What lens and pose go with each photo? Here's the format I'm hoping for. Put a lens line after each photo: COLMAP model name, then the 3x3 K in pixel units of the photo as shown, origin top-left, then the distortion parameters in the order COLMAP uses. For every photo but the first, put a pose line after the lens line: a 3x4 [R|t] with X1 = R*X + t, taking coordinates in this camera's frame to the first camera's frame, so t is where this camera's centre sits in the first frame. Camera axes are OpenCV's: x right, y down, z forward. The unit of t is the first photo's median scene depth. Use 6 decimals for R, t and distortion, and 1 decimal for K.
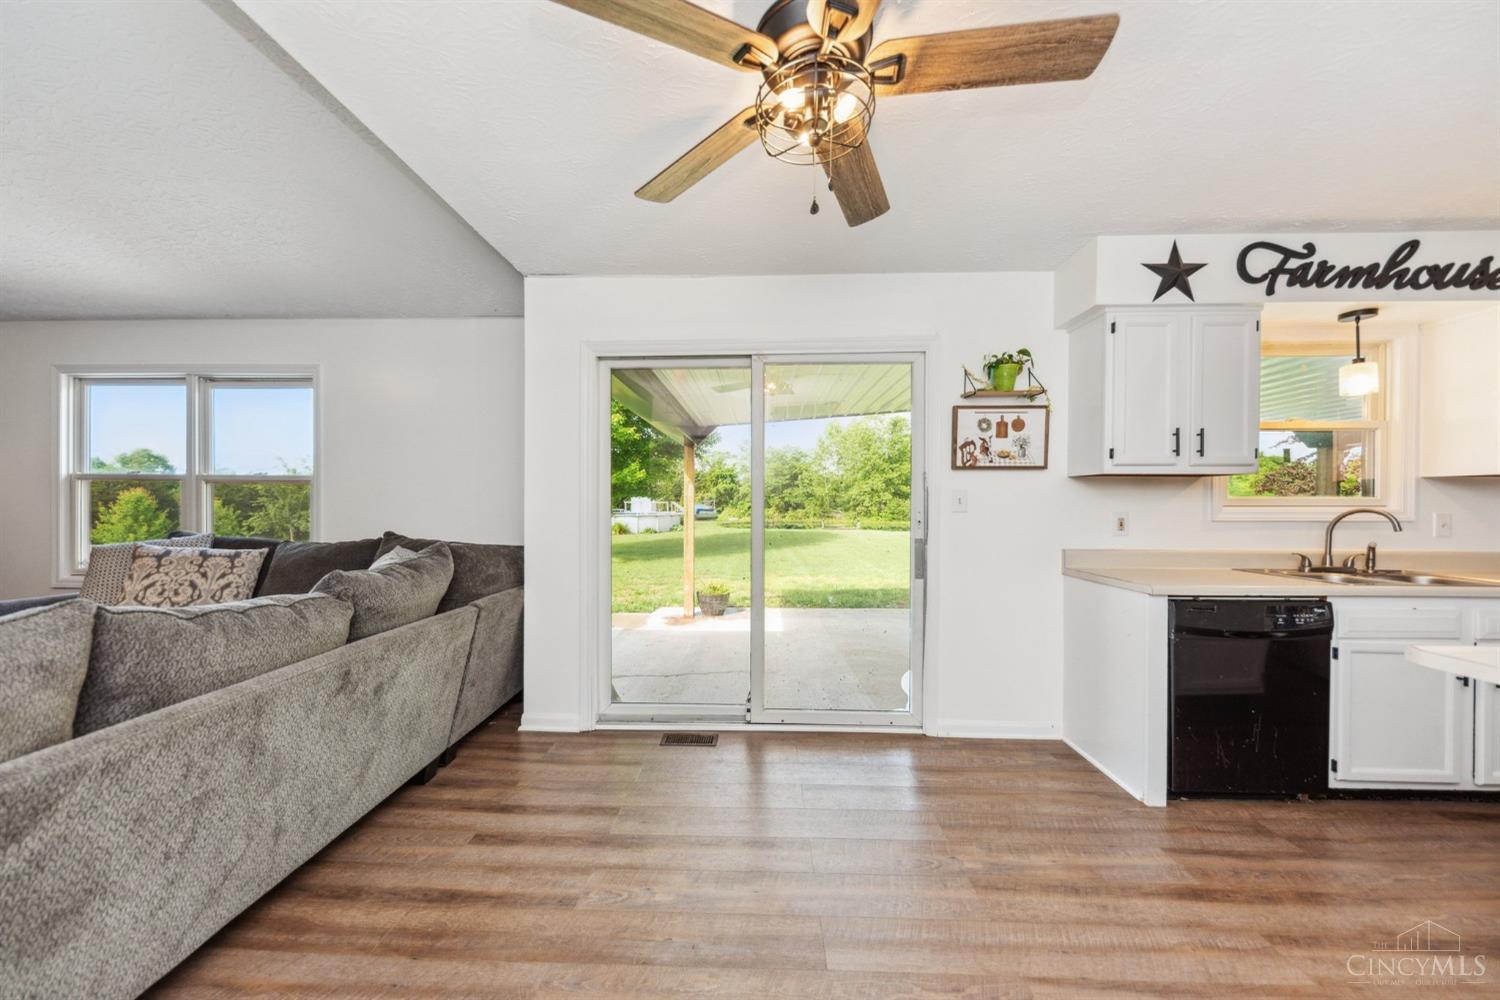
lens RADIAL K [[521.5, 0, 746.1], [0, 521.5, 508.6], [0, 0, 1]] dist [-0.001567, -0.000461]
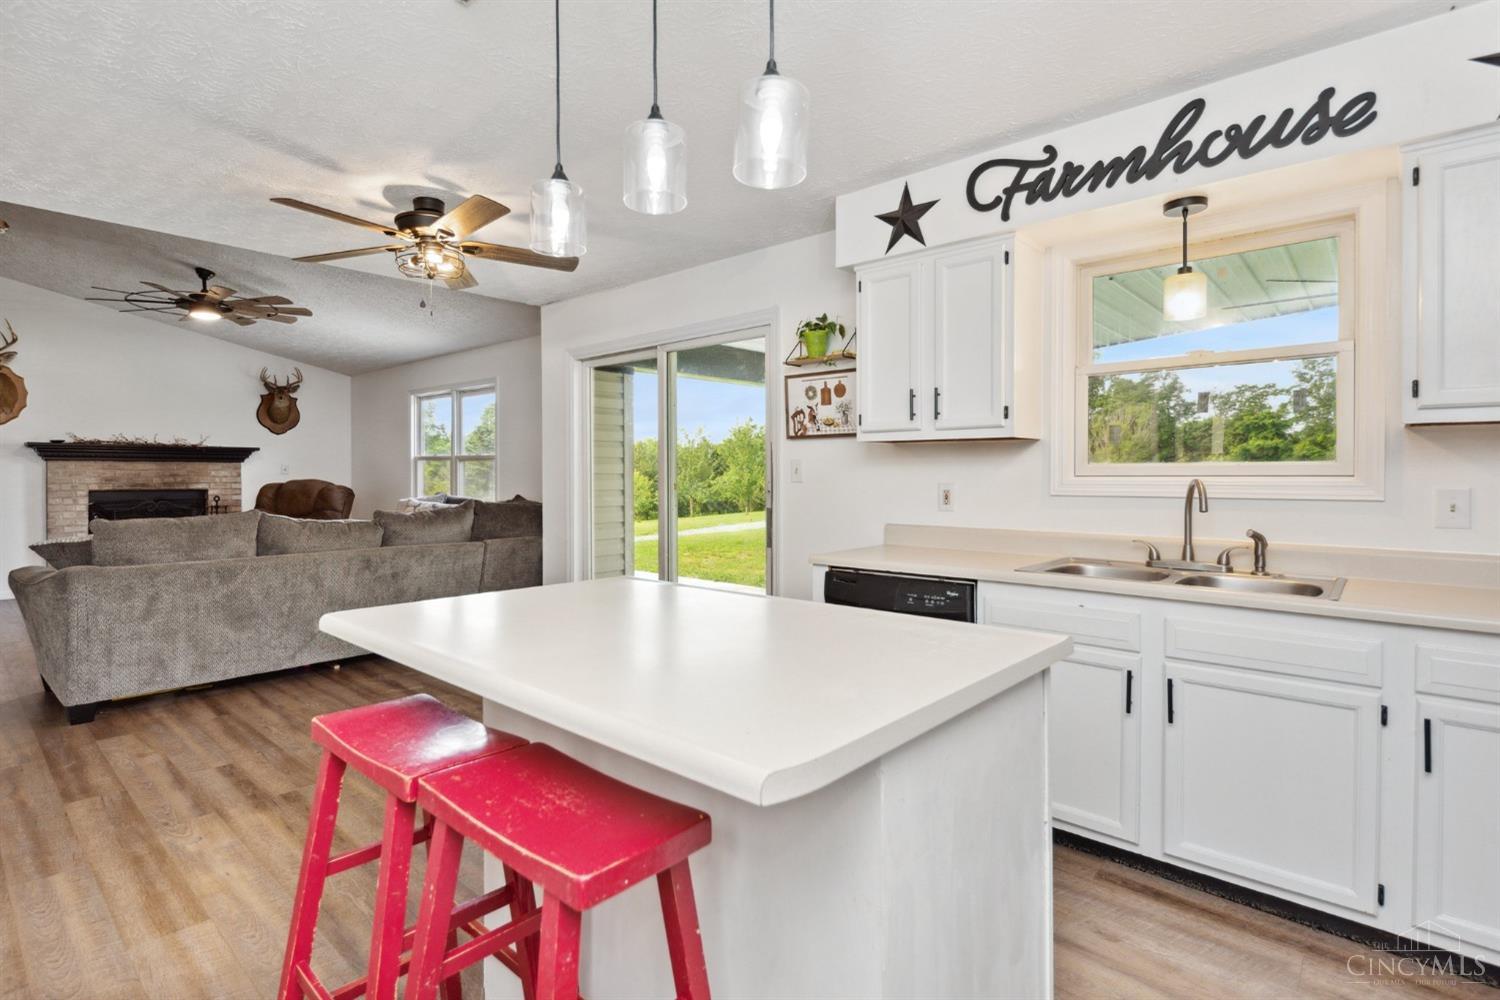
lens RADIAL K [[728.6, 0, 737.3], [0, 728.6, 477.1], [0, 0, 1]] dist [0.003923, -0.004192]
pose [[0.770162, 0.000563, -0.637848, 1.397331], [-0.004090, 0.999983, -0.004056, 0.003832], [0.637835, 0.005733, 0.770152, -0.159307]]
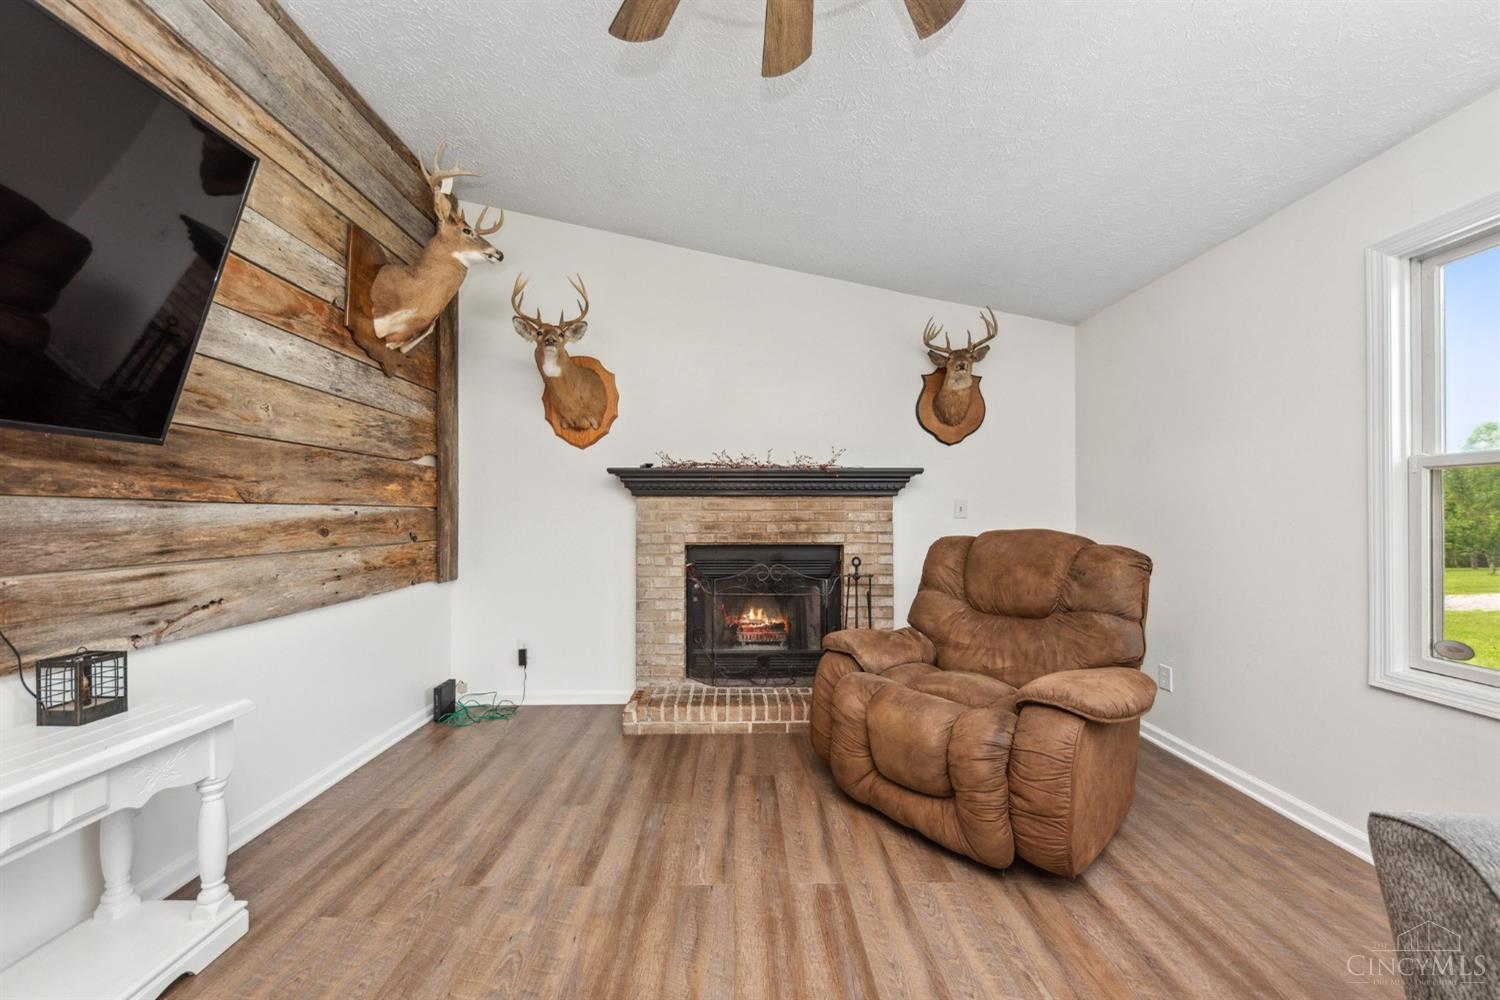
lens RADIAL K [[555.2, 0, 727.9], [0, 555.2, 513.7], [0, 0, 1]] dist [0.003668, -0.000240]
pose [[0.030171, -0.009112, -0.999503, -1.231607], [-0.007254, 0.999930, -0.009335, -0.007902], [0.999518, 0.007532, 0.030103, 0.539722]]
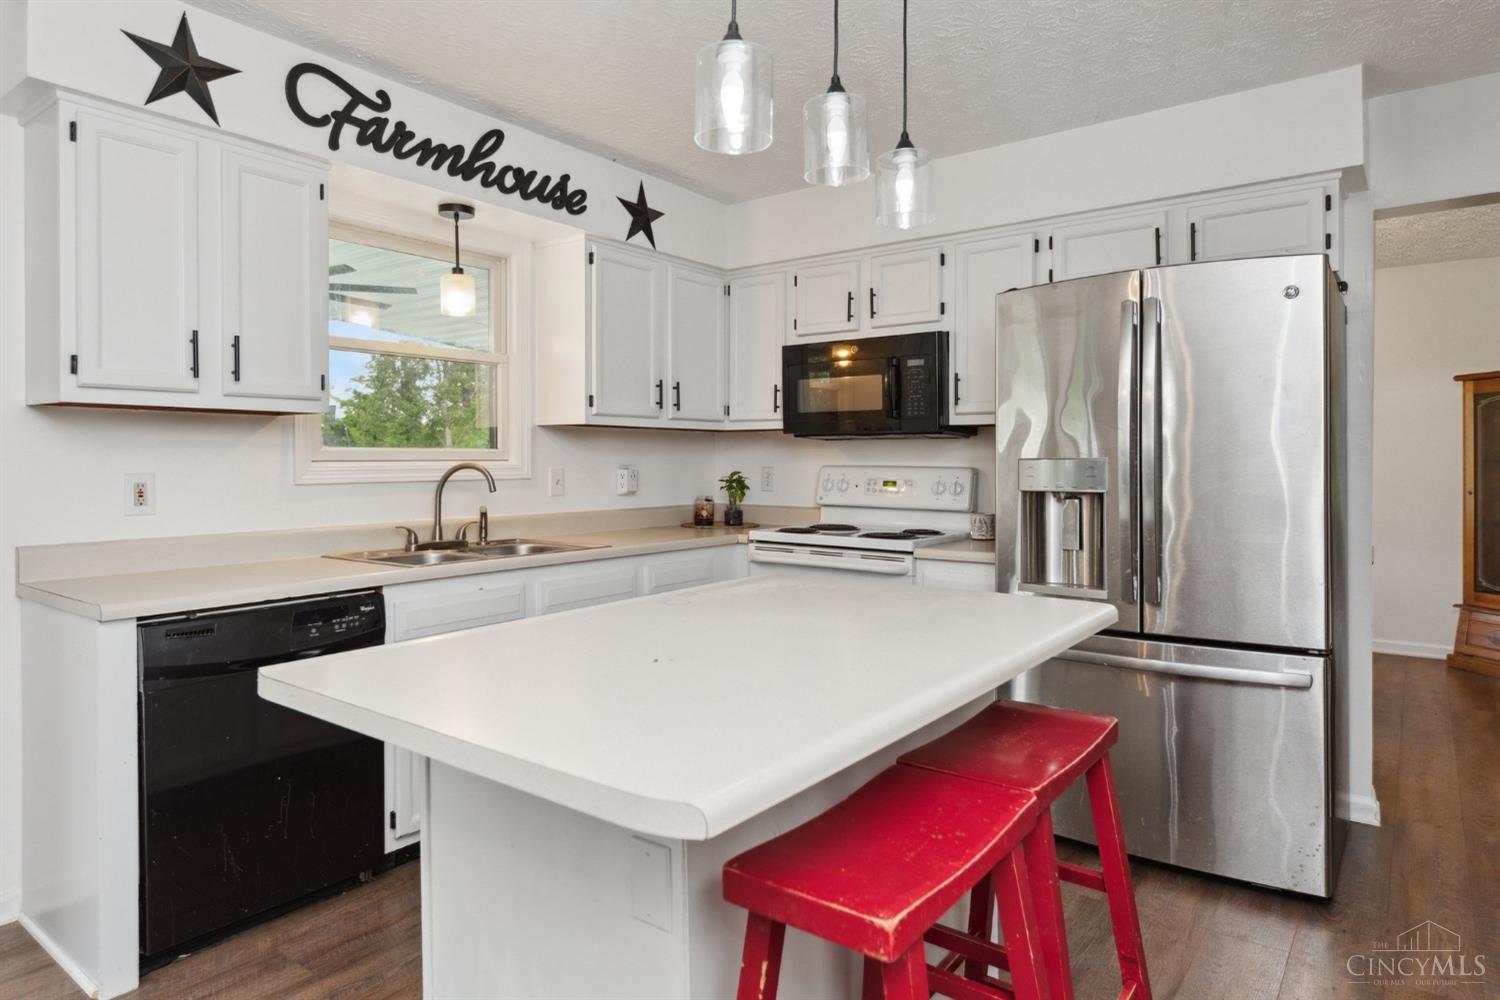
lens RADIAL K [[890.7, 0, 734.0], [0, 890.7, 466.0], [0, 0, 1]] dist [0.007551, -0.005235]
pose [[0.572719, -0.010419, 0.819686, 0.344631], [0.007633, 0.999944, 0.007378, -0.003194], [-0.819716, 0.002031, 0.572766, -0.089770]]
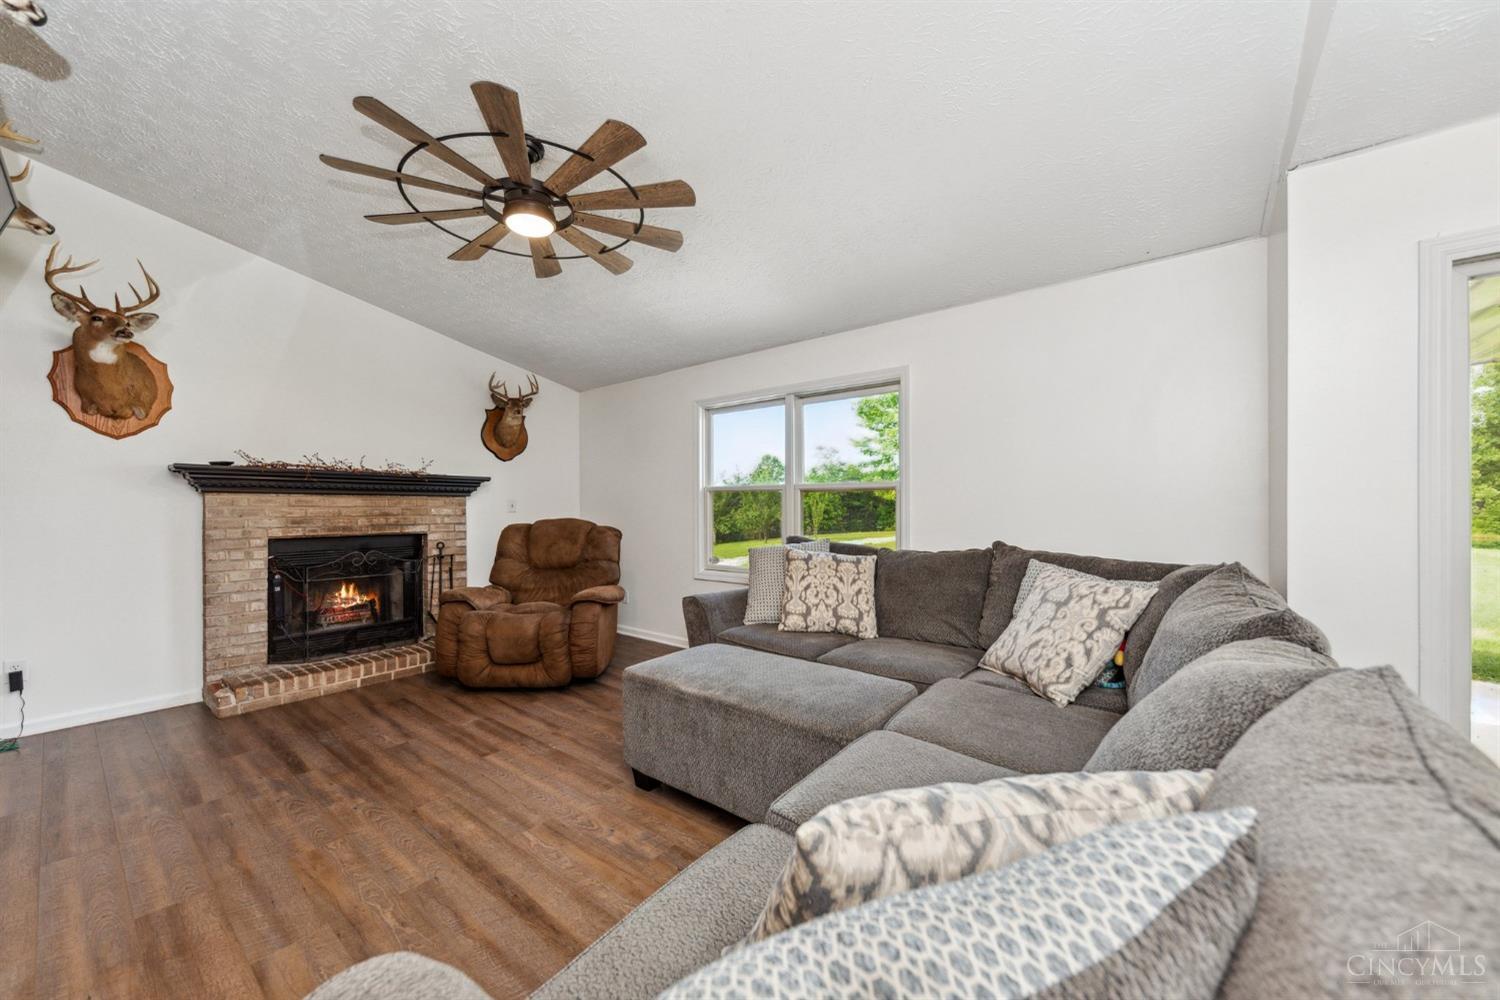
lens RADIAL K [[555.2, 0, 750.9], [0, 555.2, 506.3], [0, 0, 1]] dist [0.003668, -0.000240]
pose [[0.805217, -0.011651, -0.592866, -0.660383], [0.003304, 0.999880, -0.015163, -0.001998], [0.592971, 0.010251, 0.805158, 0.005877]]
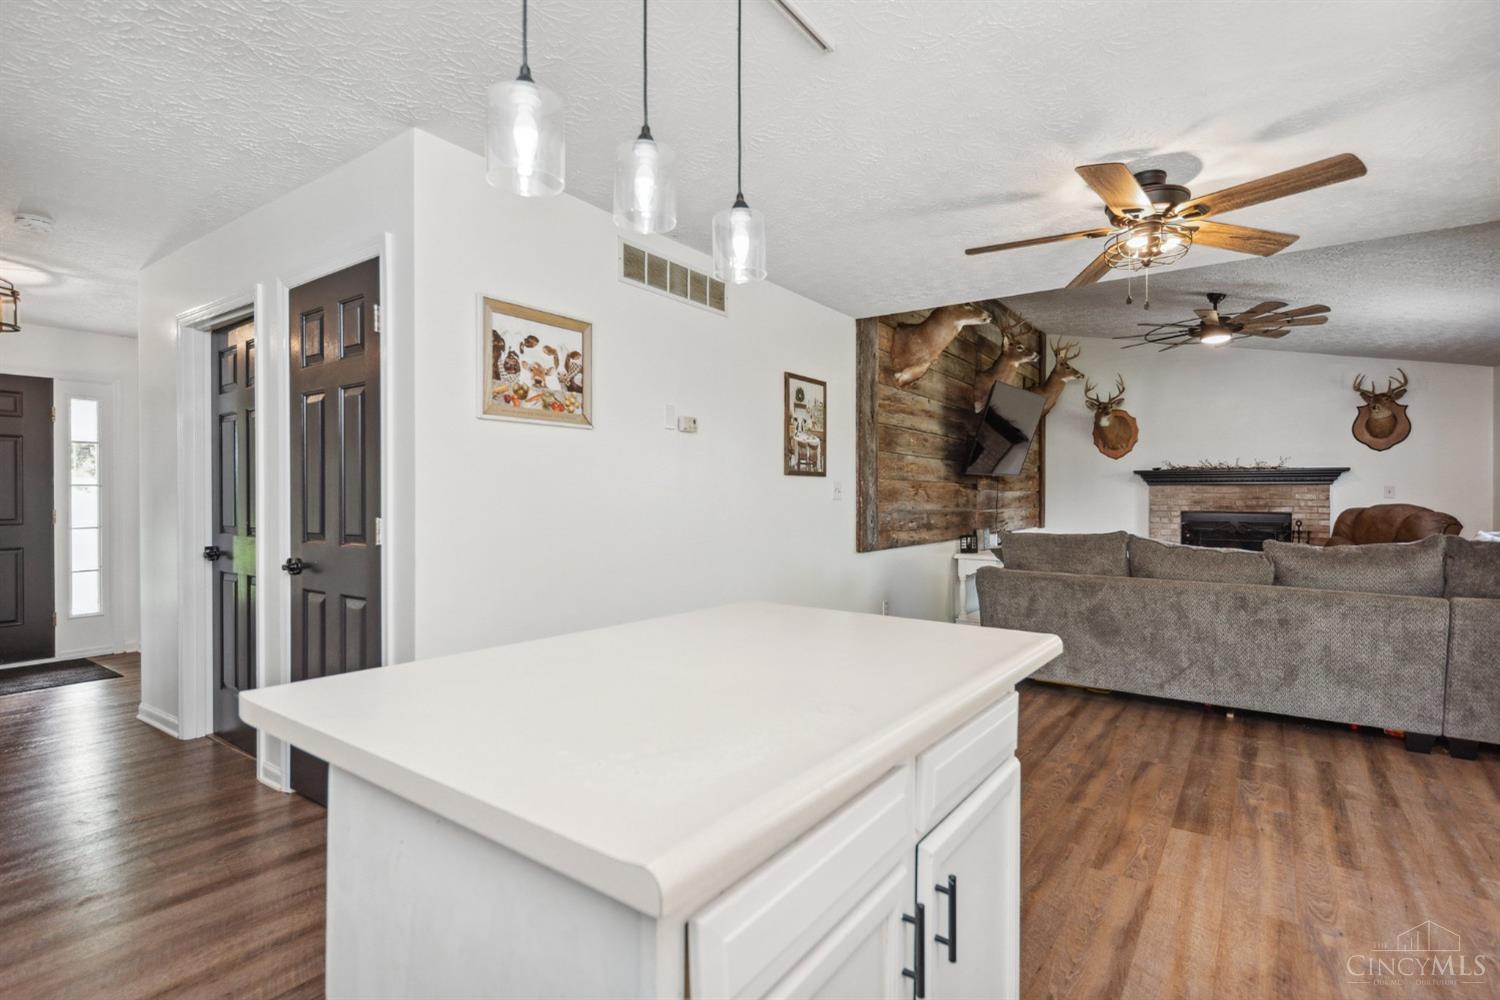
lens RADIAL K [[728.6, 0, 731.7], [0, 728.6, 496.1], [0, 0, 1]] dist [0.003923, -0.004192]
pose [[-0.558372, -0.003196, -0.829585, 1.416676], [-0.011730, 0.999923, 0.004043, -0.001896], [0.829508, 0.011989, -0.558366, 0.636148]]
